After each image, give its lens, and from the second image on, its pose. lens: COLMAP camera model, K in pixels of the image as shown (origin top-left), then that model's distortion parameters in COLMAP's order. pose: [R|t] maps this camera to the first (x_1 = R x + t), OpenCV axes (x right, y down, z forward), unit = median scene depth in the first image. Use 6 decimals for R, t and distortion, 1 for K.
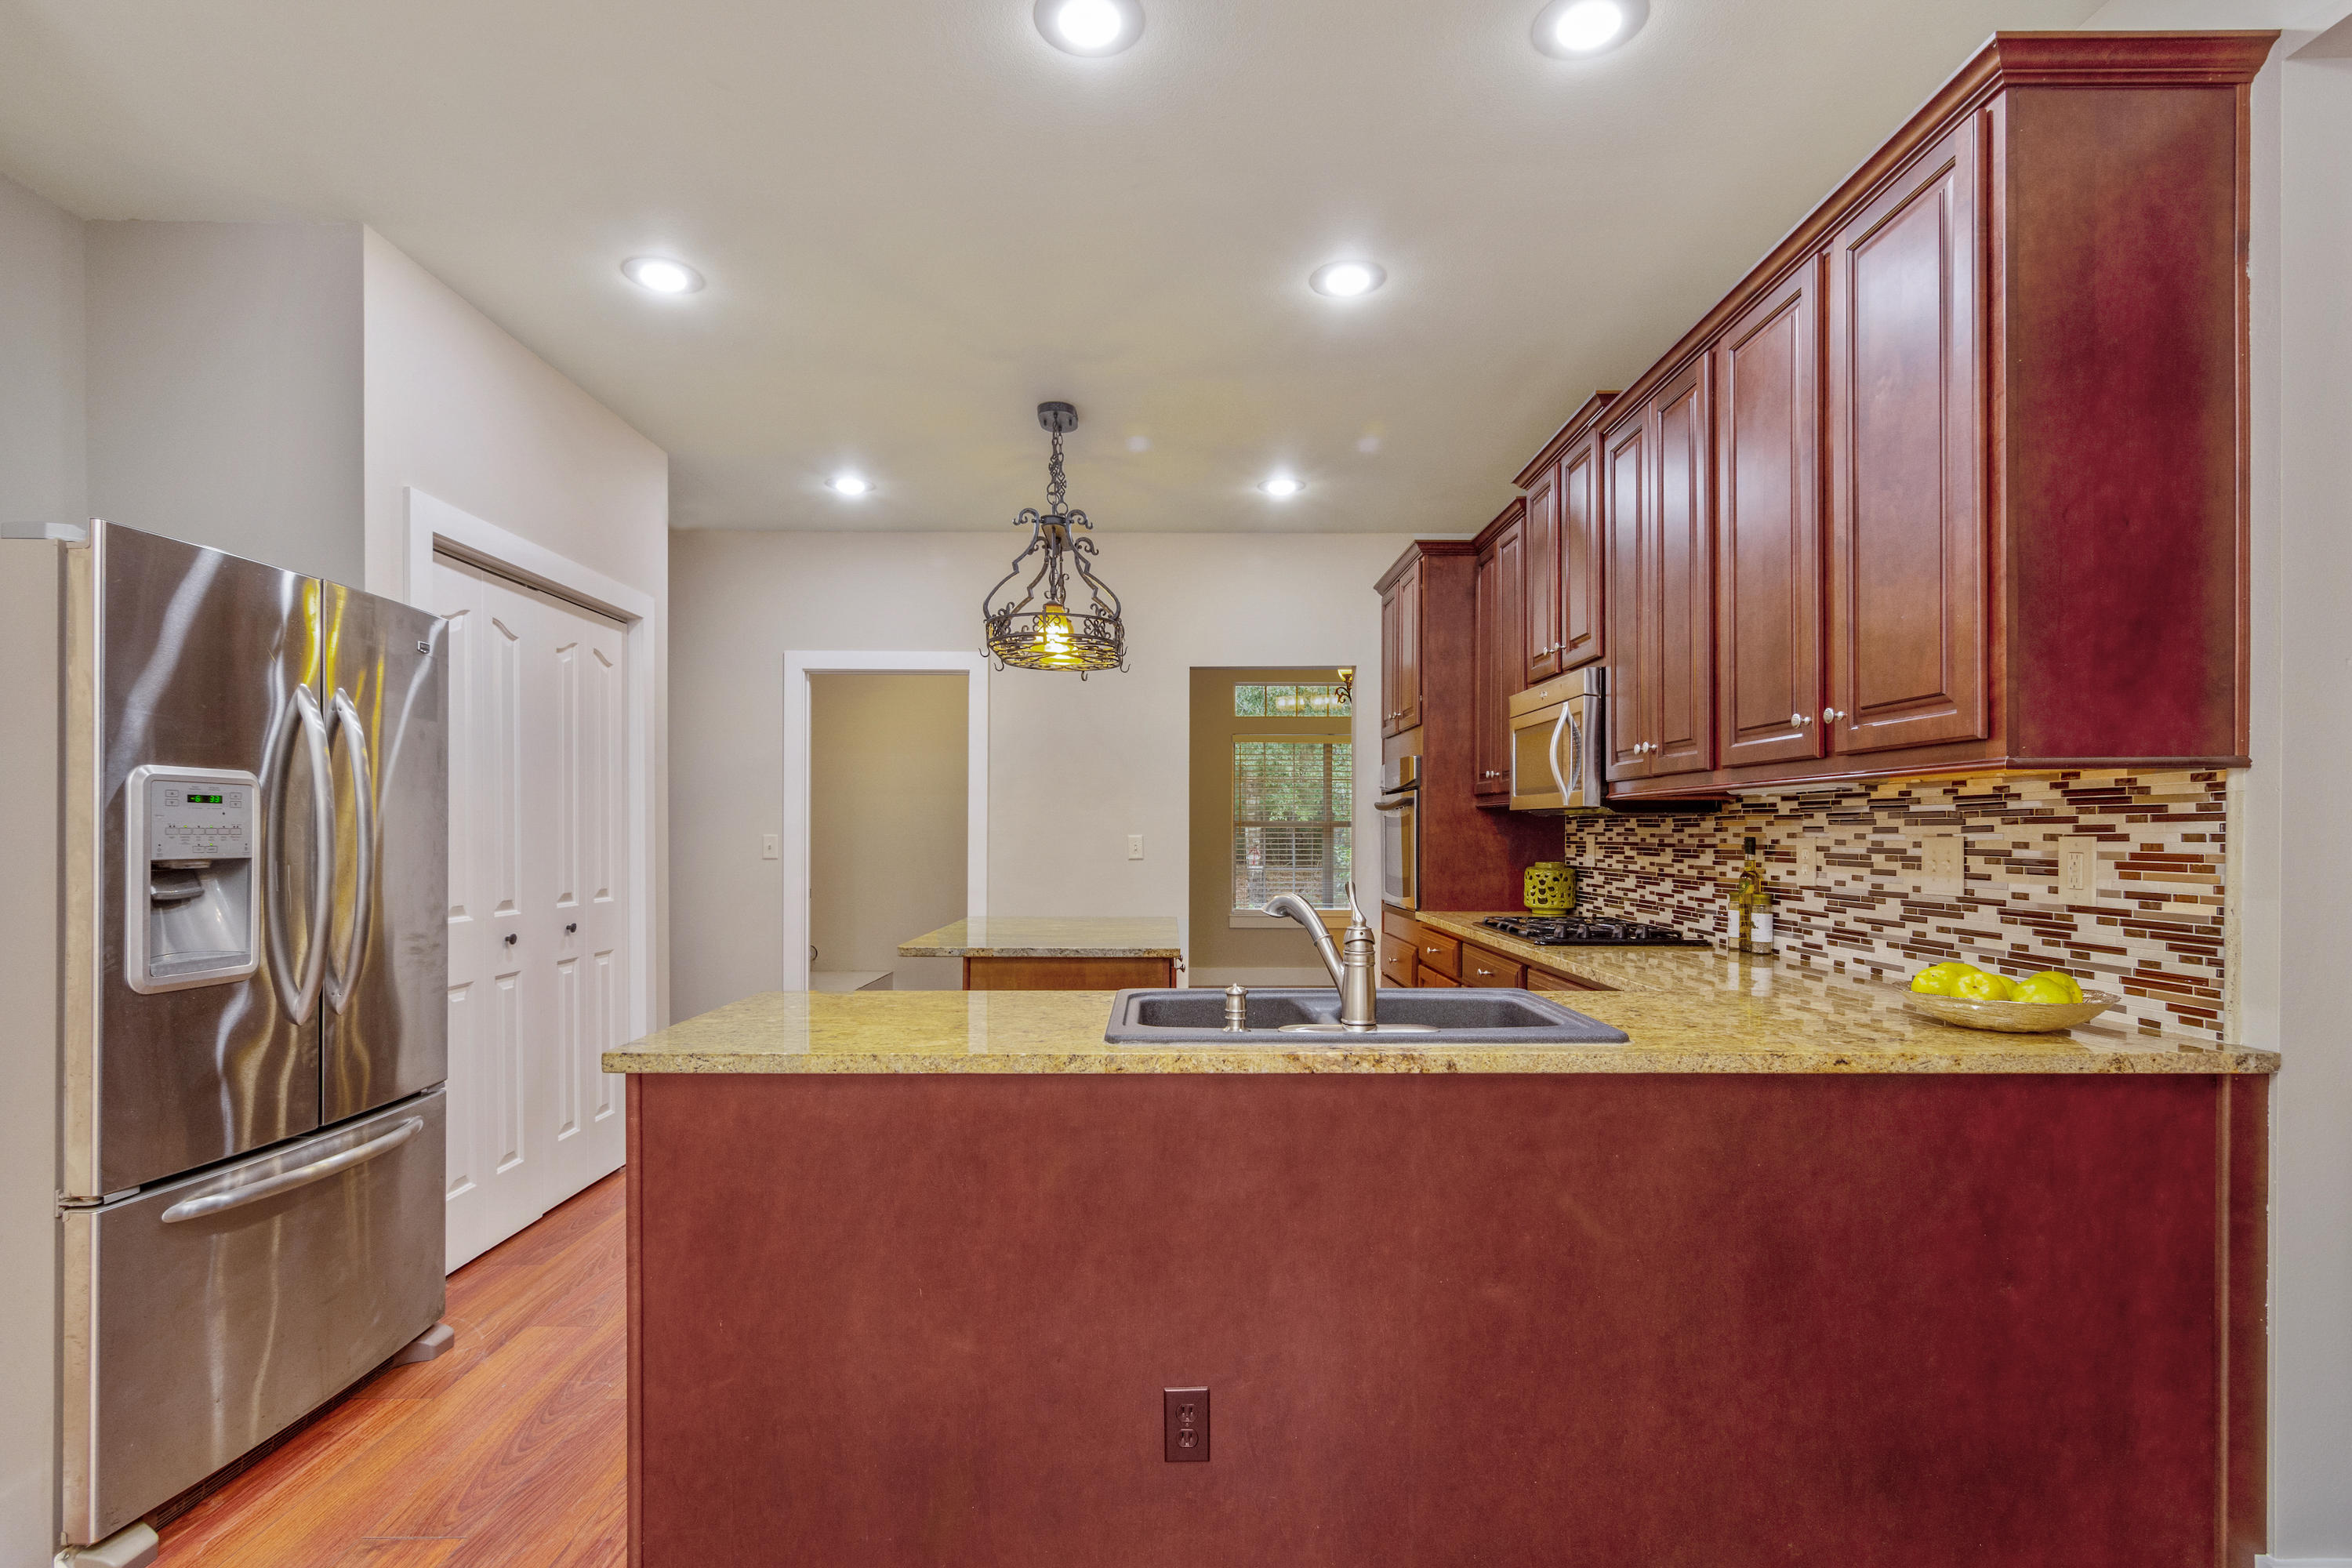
lens RADIAL K [[1128.1, 0, 1139.8], [0, 1128.1, 830.6], [0, 0, 1]] dist [0.000123, -0.002185]
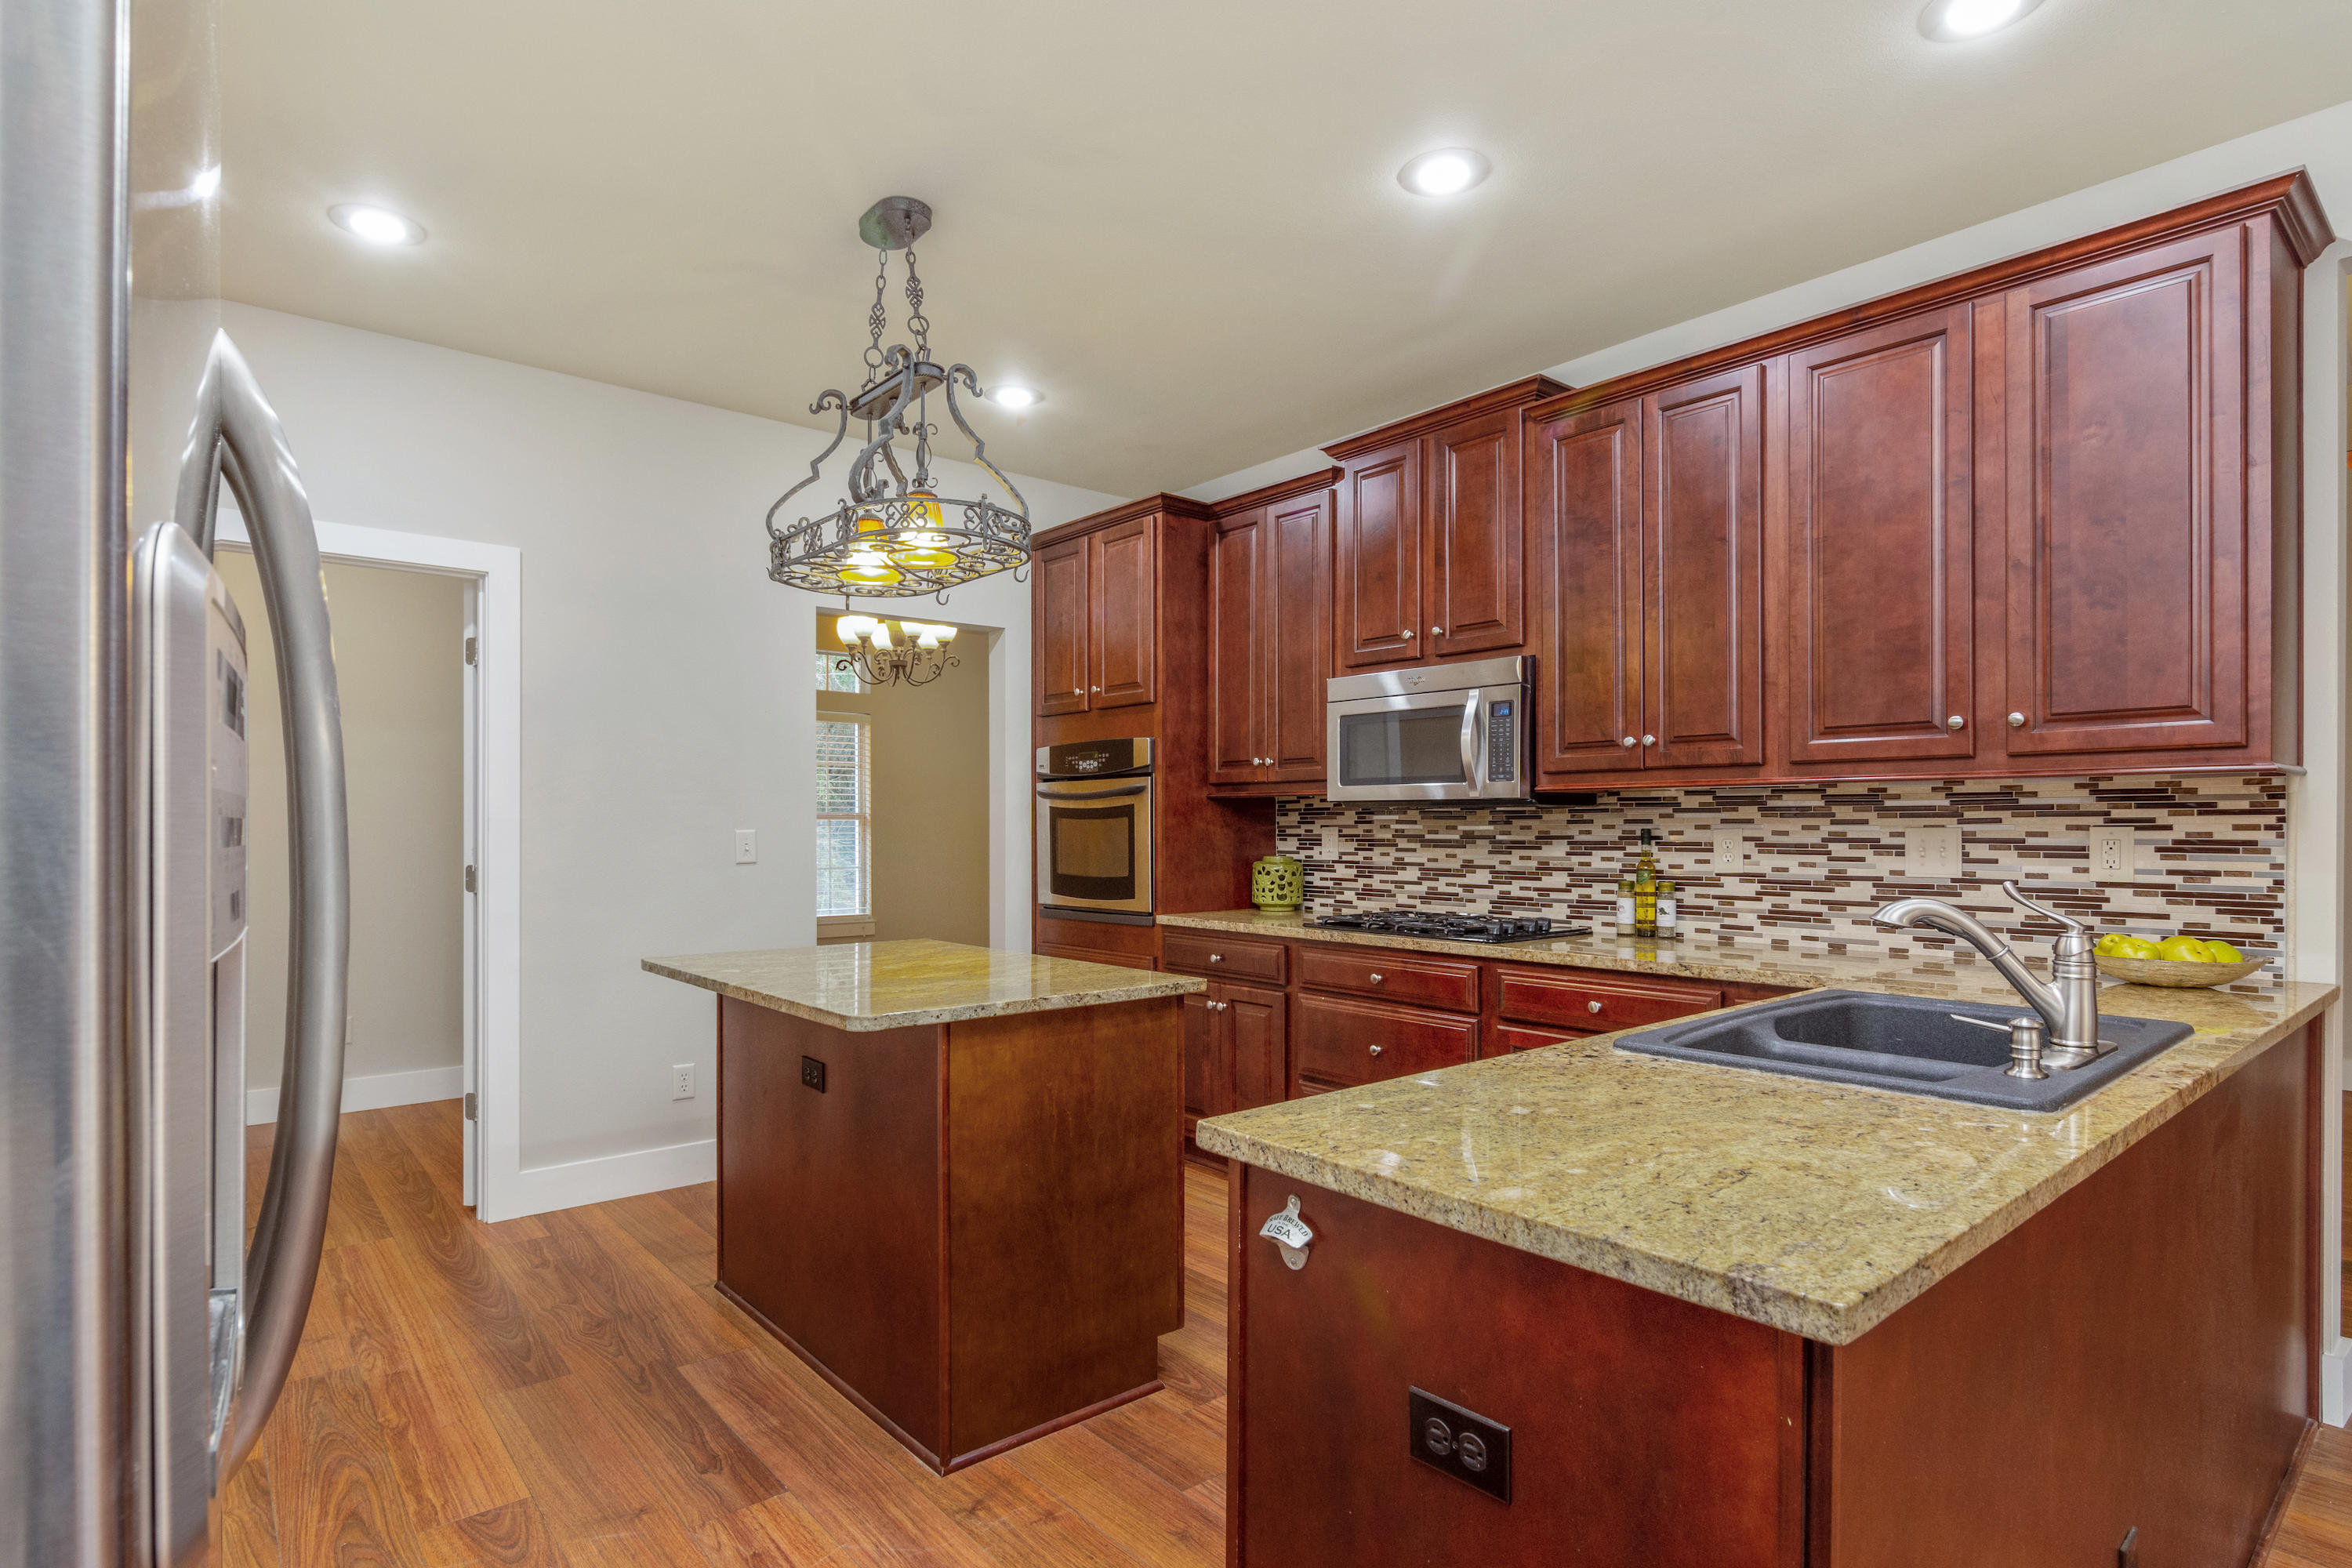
lens RADIAL K [[1192.8, 0, 1179.5], [0, 1192.8, 827.5], [0, 0, 1]] dist [-0.005818, -0.000783]
pose [[0.759569, -0.006219, 0.650397, -0.679194], [0.003313, 0.999978, 0.005692, -0.004222], [-0.650418, -0.002168, 0.759573, 0.561291]]
